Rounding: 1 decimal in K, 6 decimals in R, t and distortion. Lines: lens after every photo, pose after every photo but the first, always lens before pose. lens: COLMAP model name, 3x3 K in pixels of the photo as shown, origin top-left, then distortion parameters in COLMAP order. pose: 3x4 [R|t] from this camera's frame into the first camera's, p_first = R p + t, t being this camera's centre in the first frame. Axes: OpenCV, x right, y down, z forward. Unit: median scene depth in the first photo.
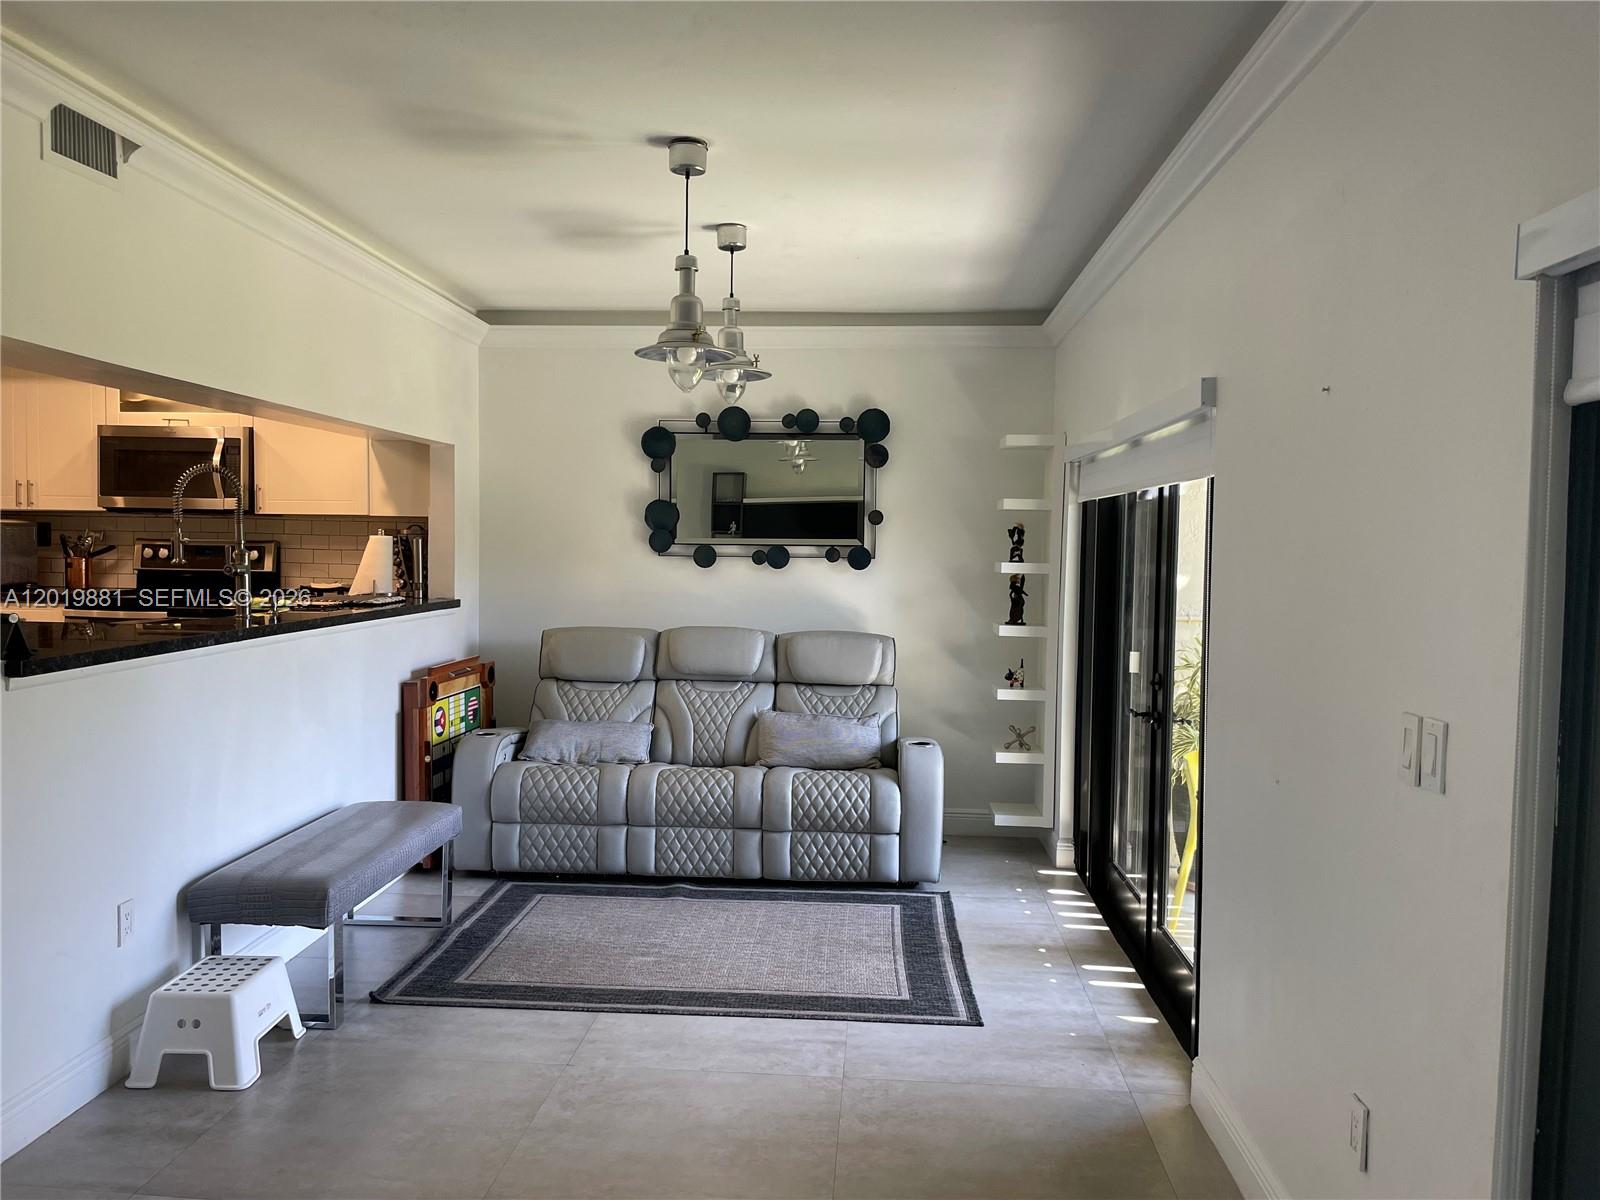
lens RADIAL K [[1241.9, 0, 807.1], [0, 1241.9, 596.9], [0, 0, 1]] dist [0.060657, -0.021422]
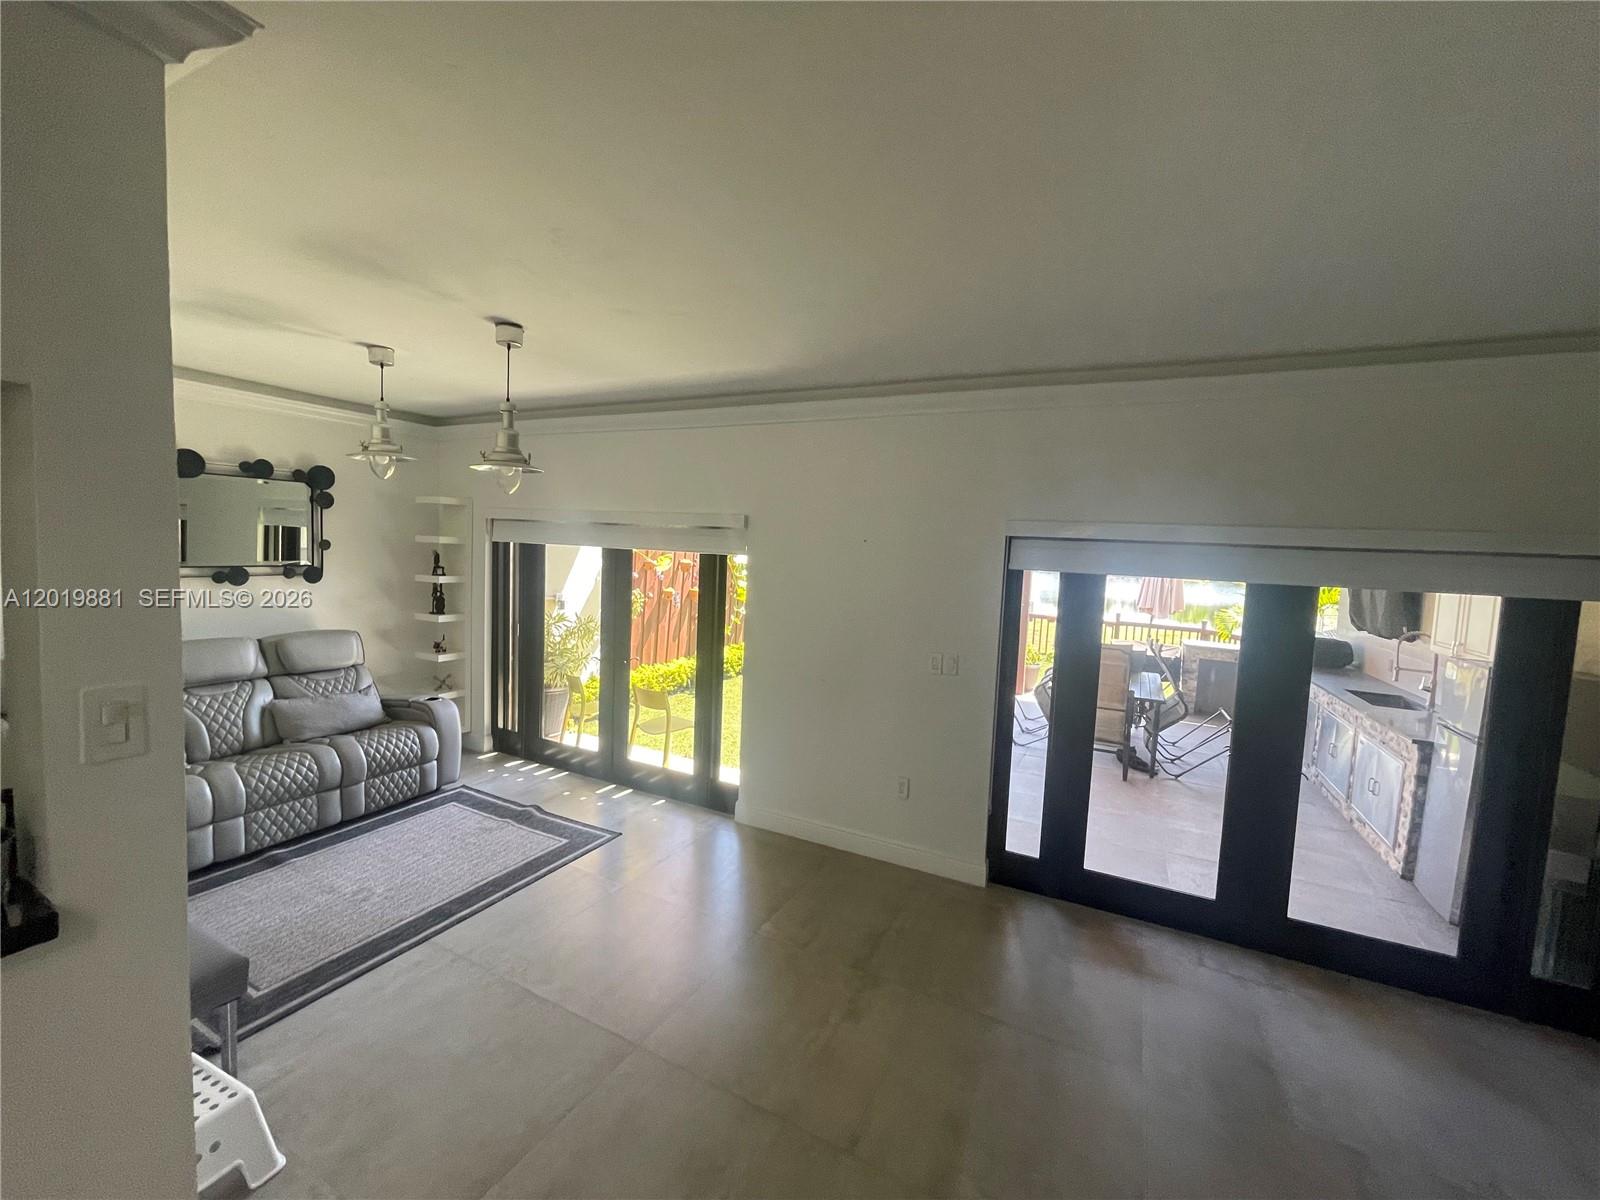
lens RADIAL K [[647.5, 0, 807.4], [0, 647.5, 596.9], [0, 0, 1]] dist [-0.000616, 0.000112]
pose [[0.377105, -0.070036, 0.923519, -0.450278], [-0.005000, 0.996968, 0.077648, -0.071444], [-0.926157, -0.033898, 0.375612, 0.254824]]
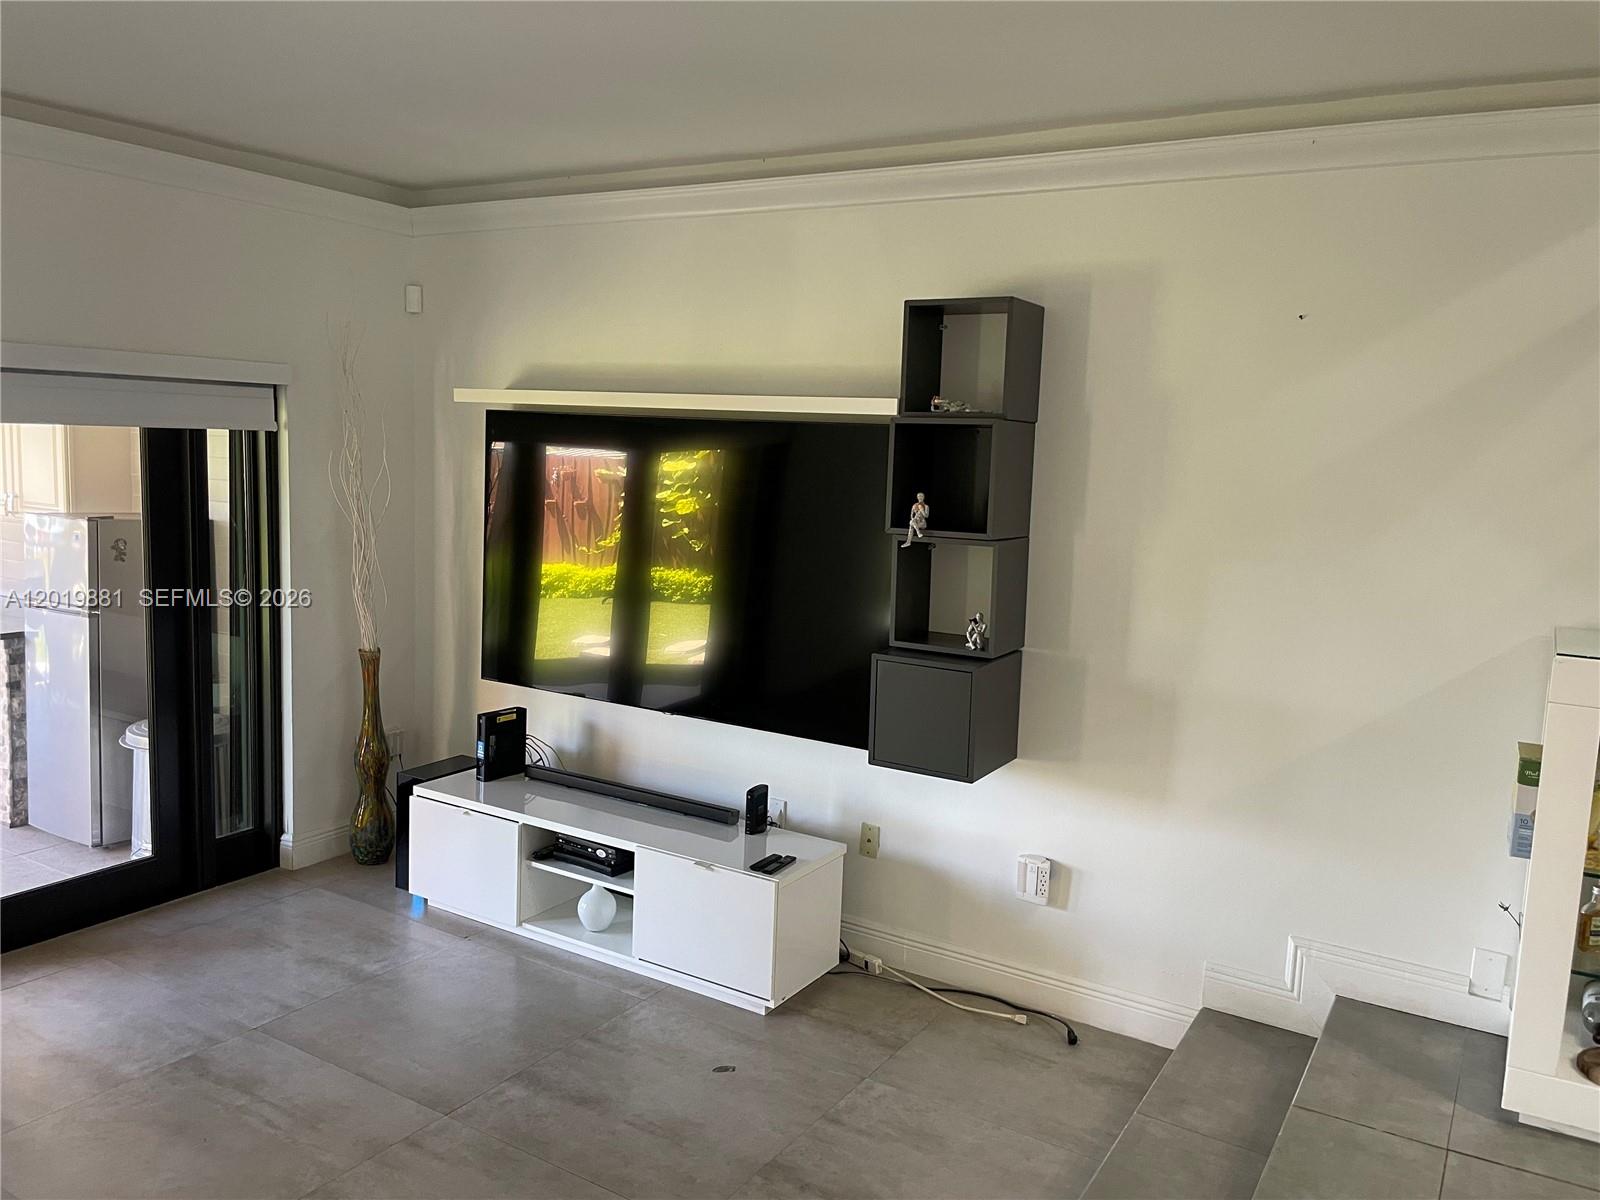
lens RADIAL K [[1241.9, 0, 789.5], [0, 1241.9, 584.1], [0, 0, 1]] dist [0.060657, -0.021422]
pose [[-0.889047, -0.102586, 0.446175, -0.538195], [-0.031651, 0.986012, 0.163639, -0.083041], [-0.456721, 0.131361, -0.879858, 0.478355]]
